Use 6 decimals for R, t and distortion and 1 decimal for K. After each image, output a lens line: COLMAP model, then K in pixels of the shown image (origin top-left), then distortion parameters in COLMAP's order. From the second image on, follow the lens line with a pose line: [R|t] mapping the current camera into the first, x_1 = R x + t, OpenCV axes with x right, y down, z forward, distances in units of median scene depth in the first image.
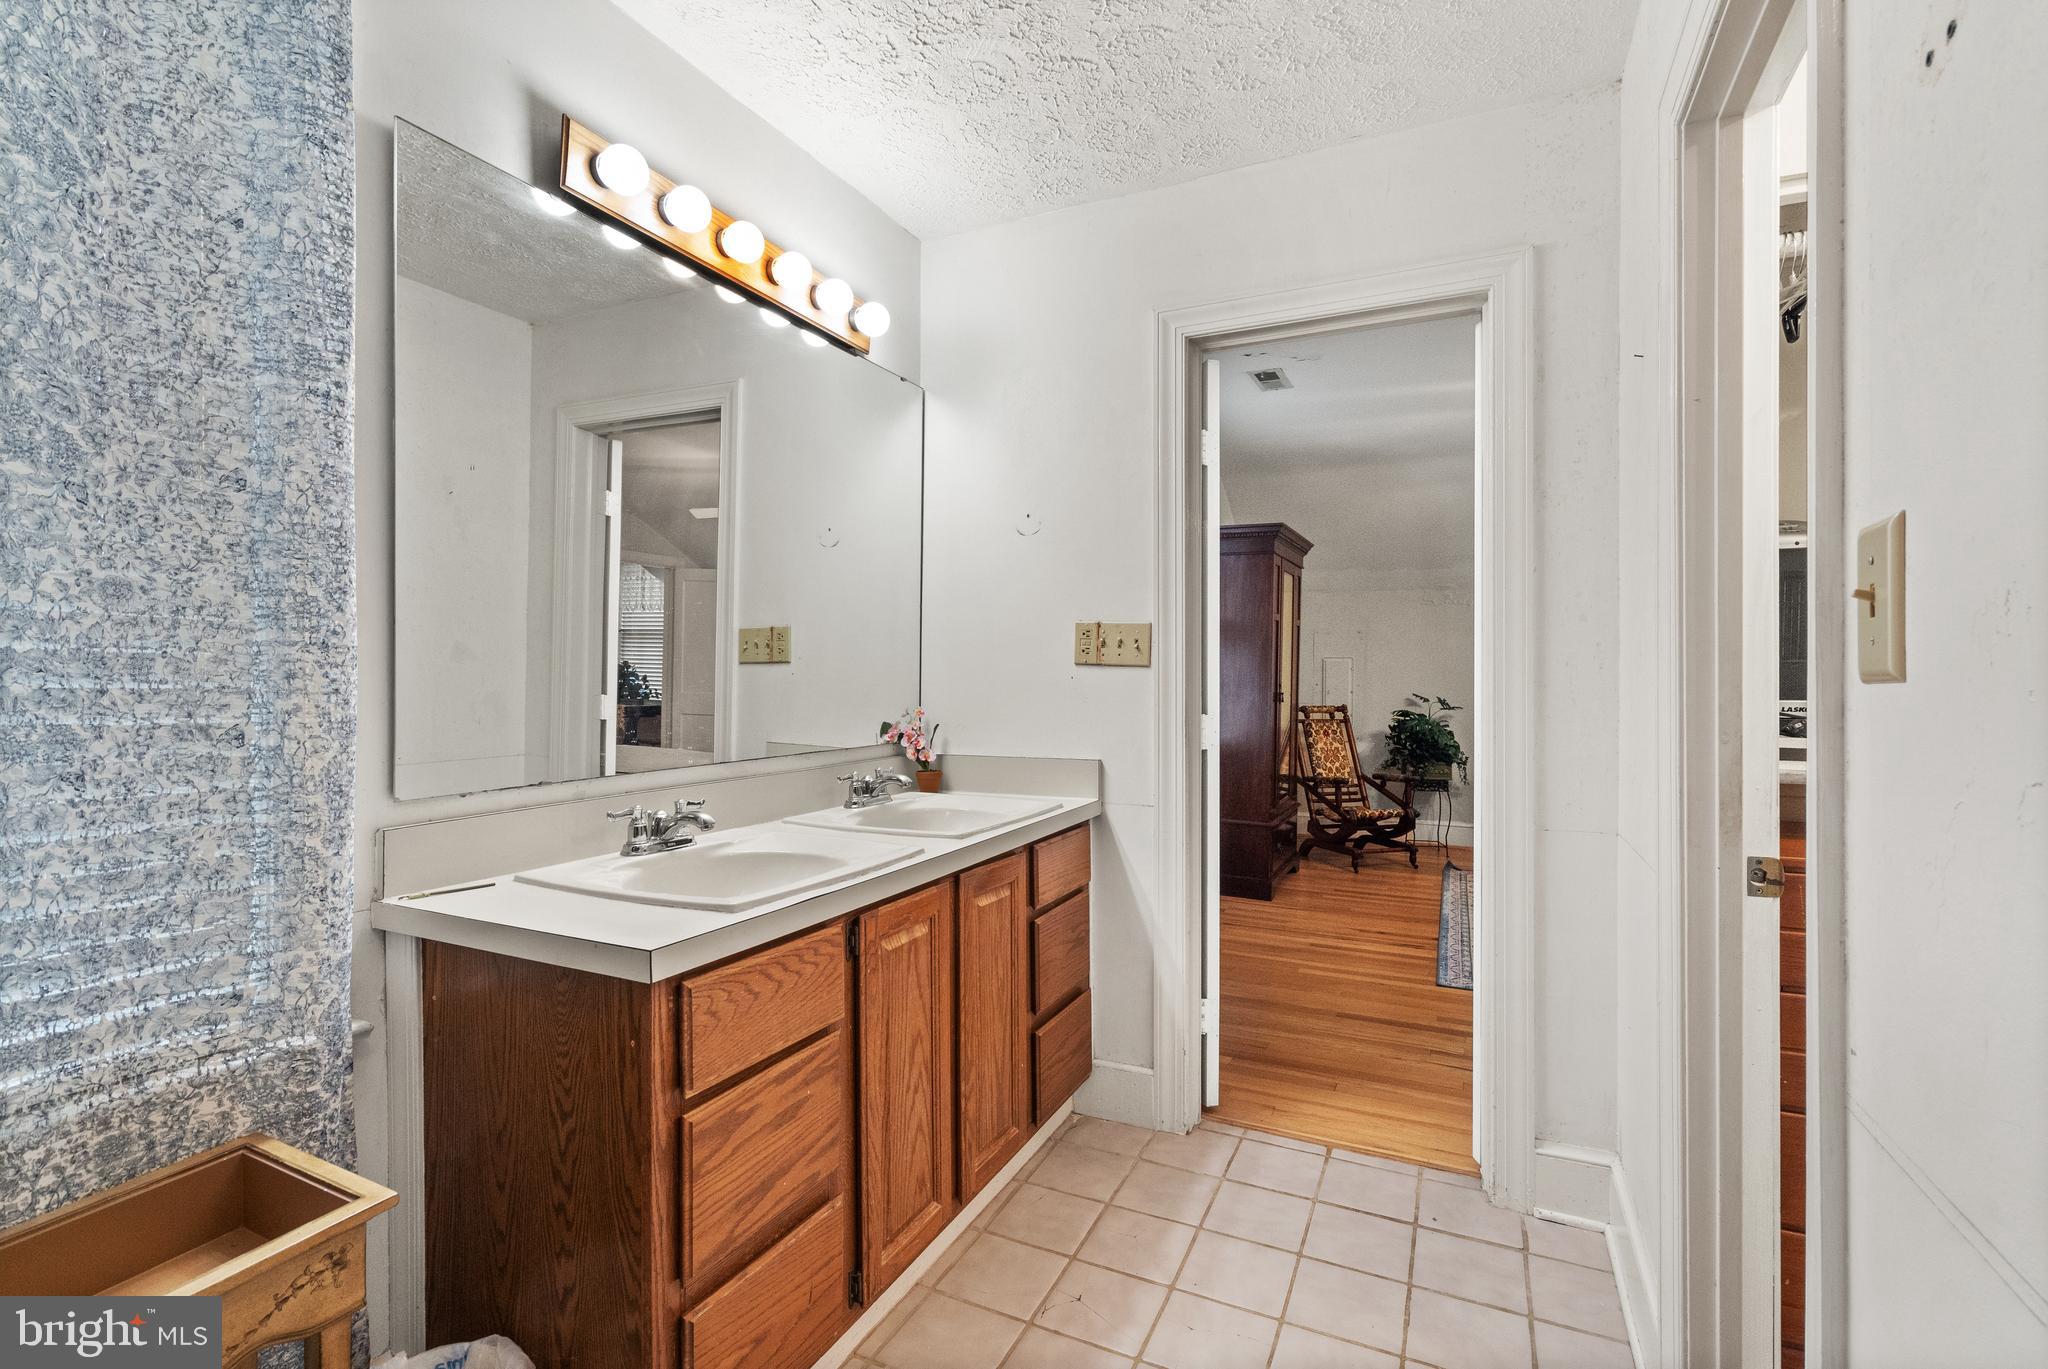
lens RADIAL K [[942.1, 0, 1029.5], [0, 942.1, 680.9], [0, 0, 1]] dist [-0.004652, 0.000625]
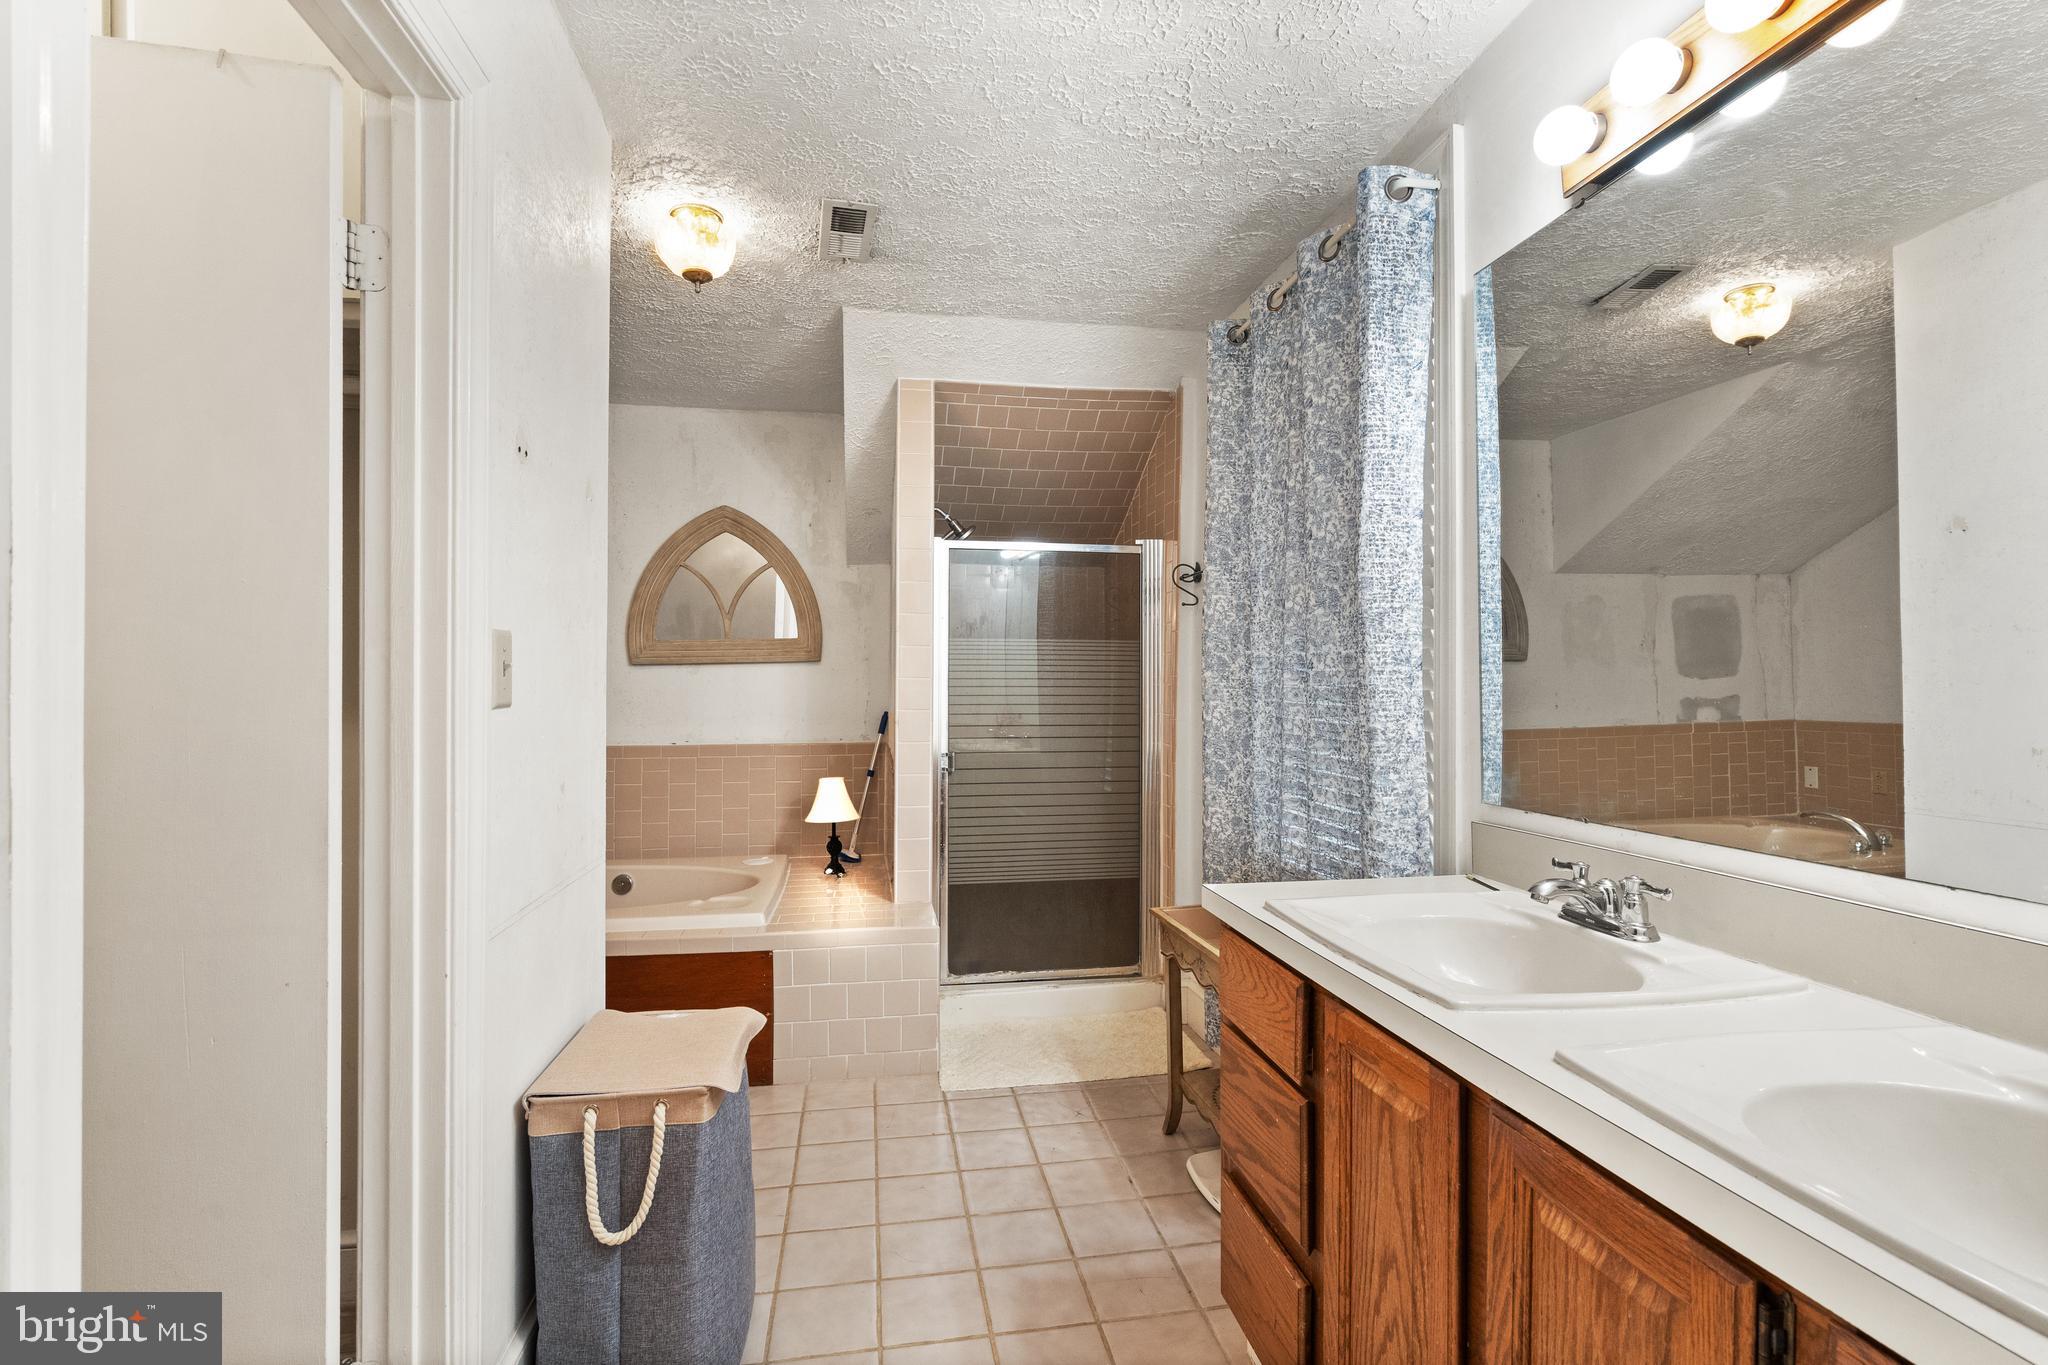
lens RADIAL K [[942.1, 0, 1024.7], [0, 942.1, 677.2], [0, 0, 1]] dist [-0.004652, 0.000625]
pose [[-0.811254, -0.004092, -0.584680, 0.806678], [-0.006199, 0.999980, 0.001601, -0.058409], [0.584662, 0.004923, -0.811262, 2.280412]]
